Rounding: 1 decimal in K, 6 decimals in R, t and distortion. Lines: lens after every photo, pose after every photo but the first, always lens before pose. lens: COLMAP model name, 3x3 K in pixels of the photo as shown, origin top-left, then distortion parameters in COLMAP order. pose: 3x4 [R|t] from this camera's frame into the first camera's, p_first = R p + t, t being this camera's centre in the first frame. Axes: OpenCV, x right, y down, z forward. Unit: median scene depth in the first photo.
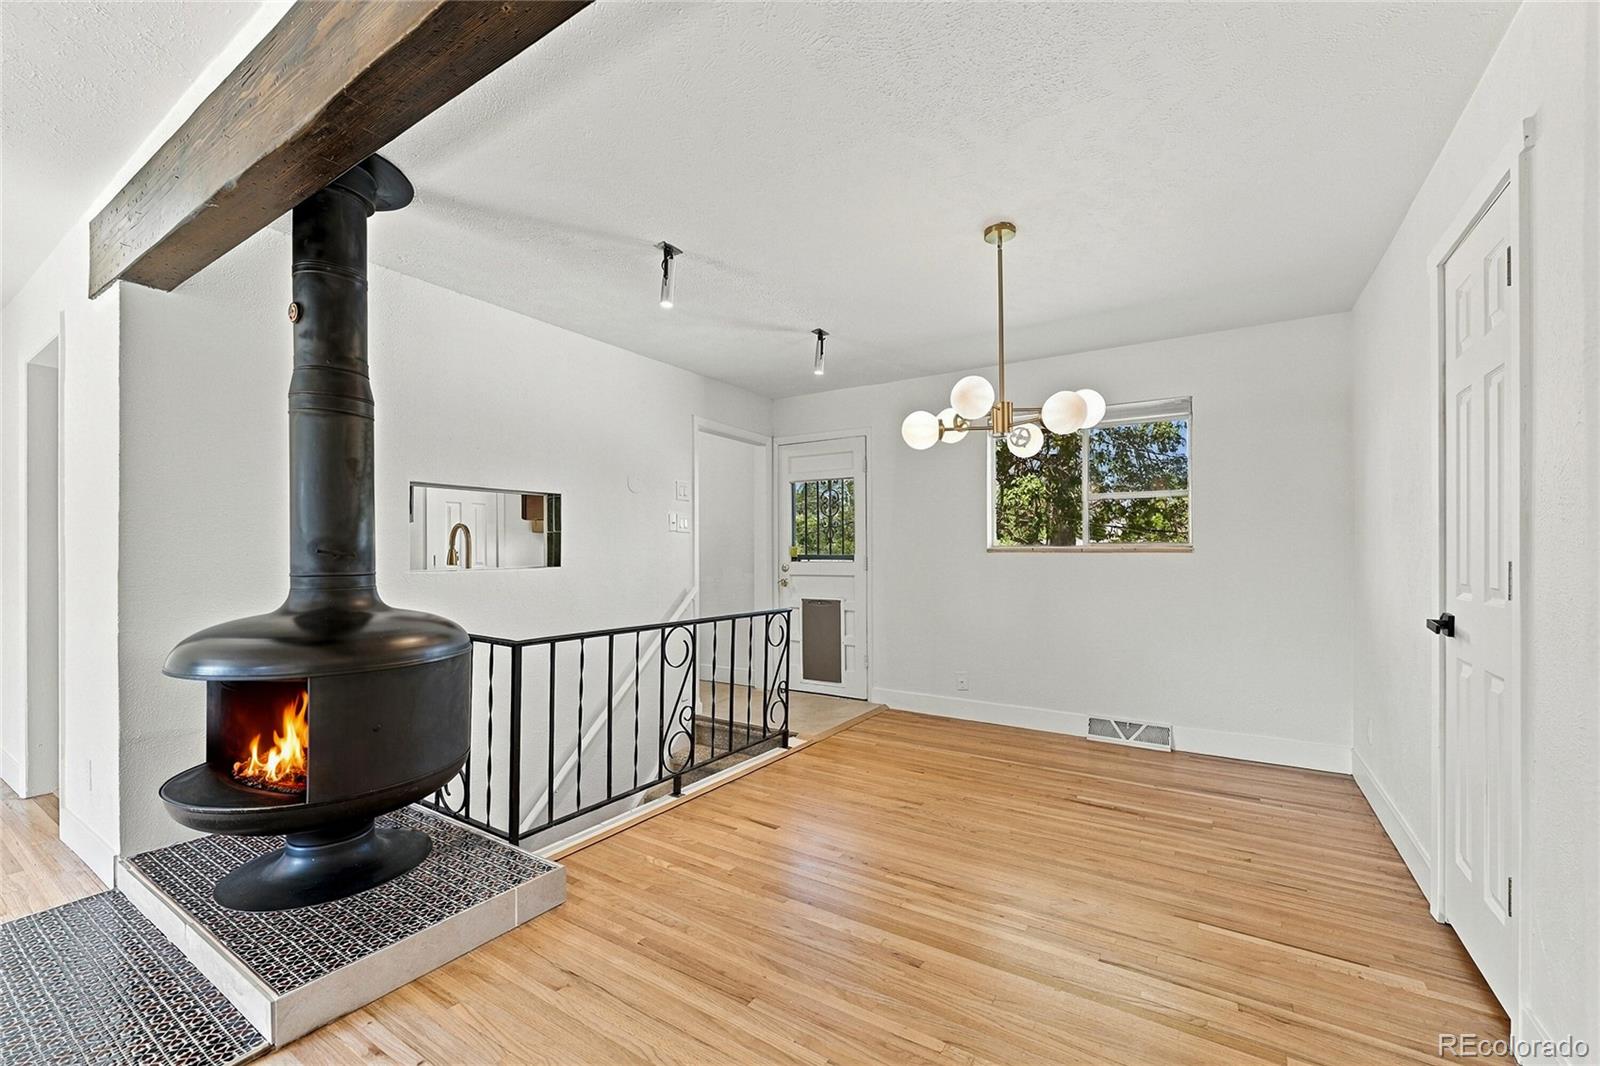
lens RADIAL K [[654.3, 0, 805.9], [0, 654.3, 552.2], [0, 0, 1]] dist [-0.001382, -0.000050]
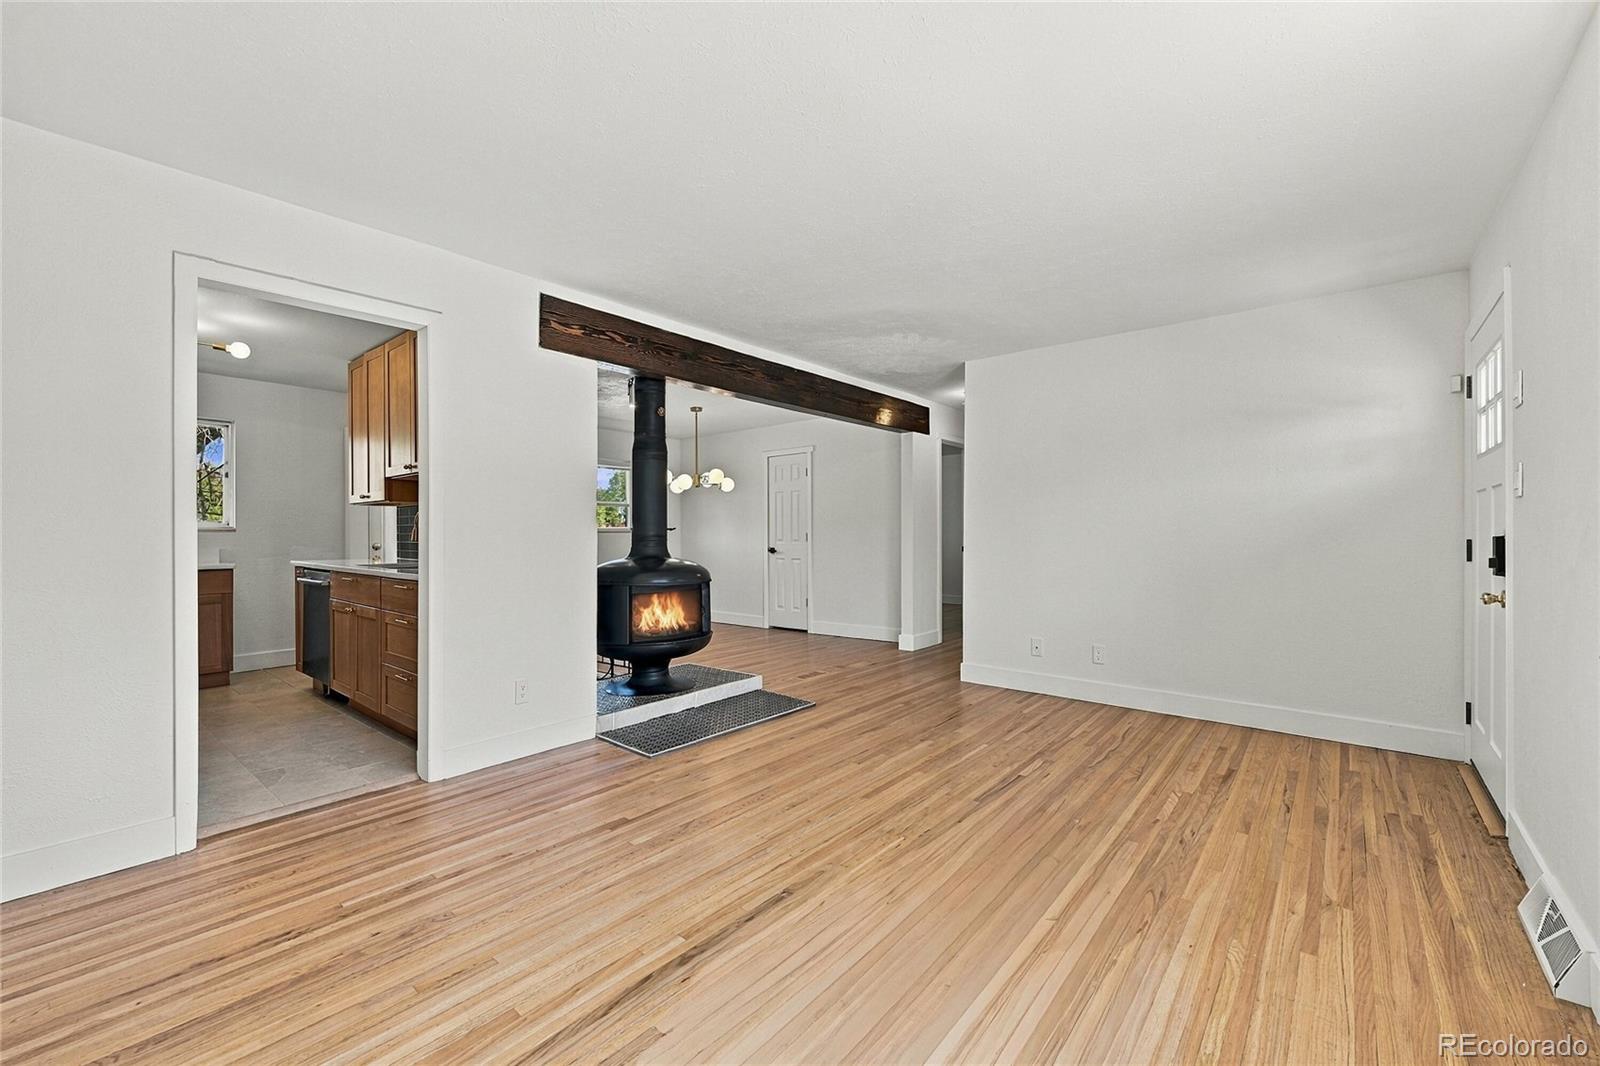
lens RADIAL K [[658.6, 0, 809.7], [0, 658.6, 534.9], [0, 0, 1]] dist [-0.000306, -0.000139]
pose [[0.117131, 0.000878, 0.993116, -1.461520], [0.003776, 0.999992, -0.001329, 0.012450], [-0.993109, 0.003905, 0.117127, 0.157118]]
